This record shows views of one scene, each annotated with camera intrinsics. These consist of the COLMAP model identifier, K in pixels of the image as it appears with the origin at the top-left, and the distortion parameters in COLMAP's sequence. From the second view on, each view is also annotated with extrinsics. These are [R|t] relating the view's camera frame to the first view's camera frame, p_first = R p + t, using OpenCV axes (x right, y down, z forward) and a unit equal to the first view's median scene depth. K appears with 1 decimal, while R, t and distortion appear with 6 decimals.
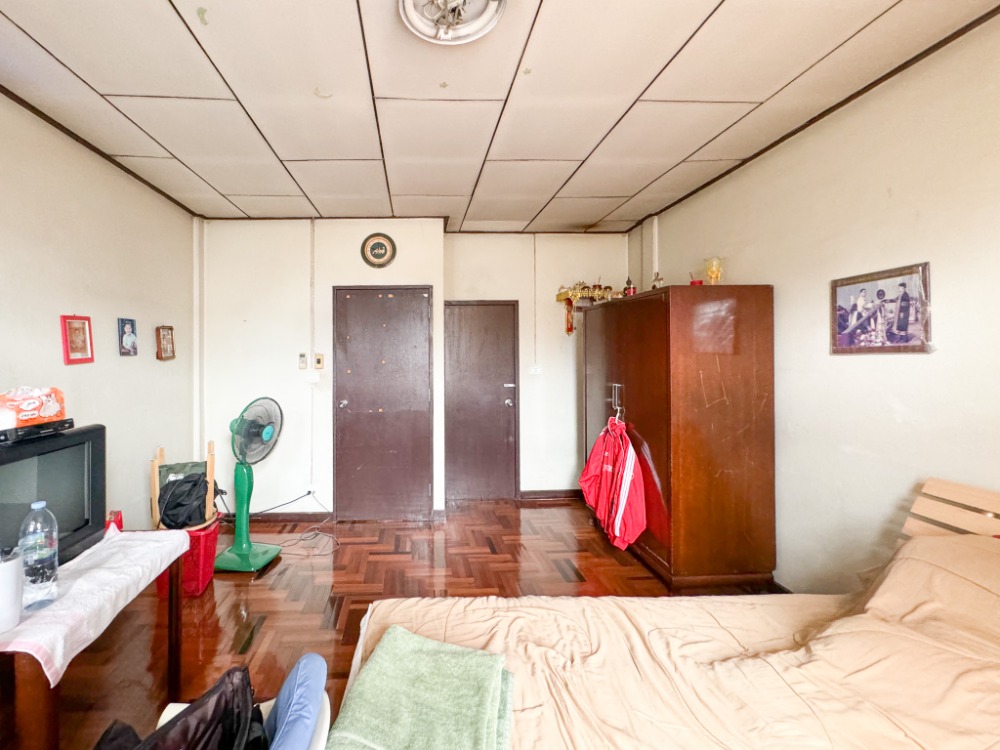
lens RADIAL K [[475.0, 0, 500.5], [0, 475.0, 364.6], [0, 0, 1]] dist [0.002333, 0.000218]
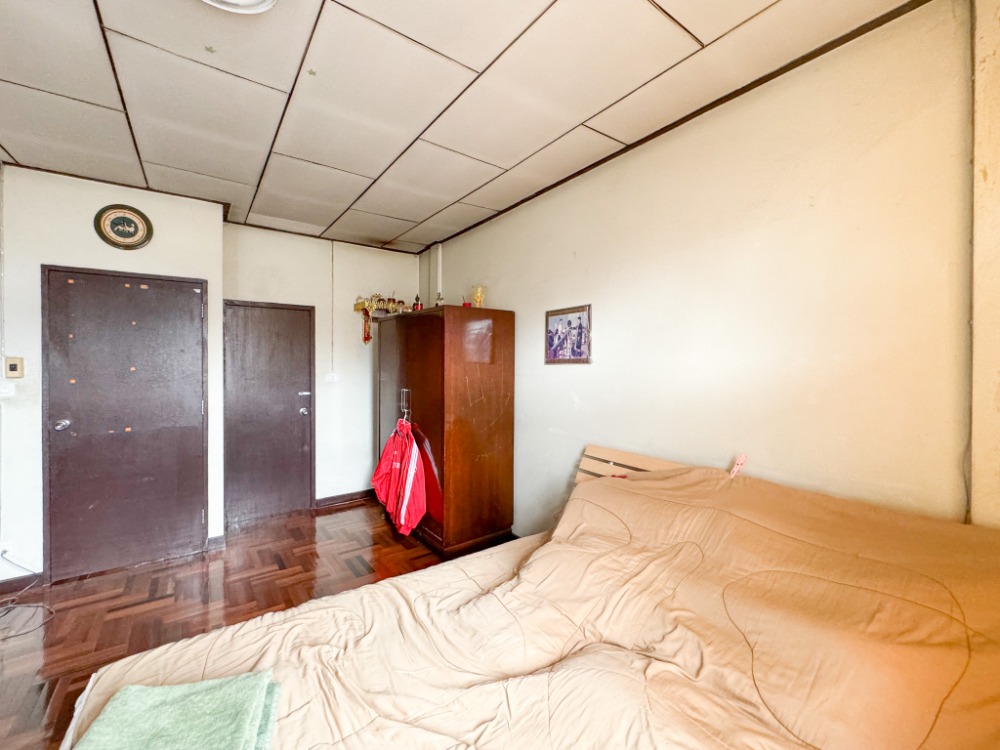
lens RADIAL K [[413.4, 0, 499.2], [0, 413.4, 377.9], [0, 0, 1]] dist [-0.001202, 0.000456]
pose [[0.828079, -0.009063, 0.560538, -0.112993], [-0.002314, 0.999806, 0.019584, -0.004817], [-0.560607, -0.017515, 0.827897, 0.071217]]
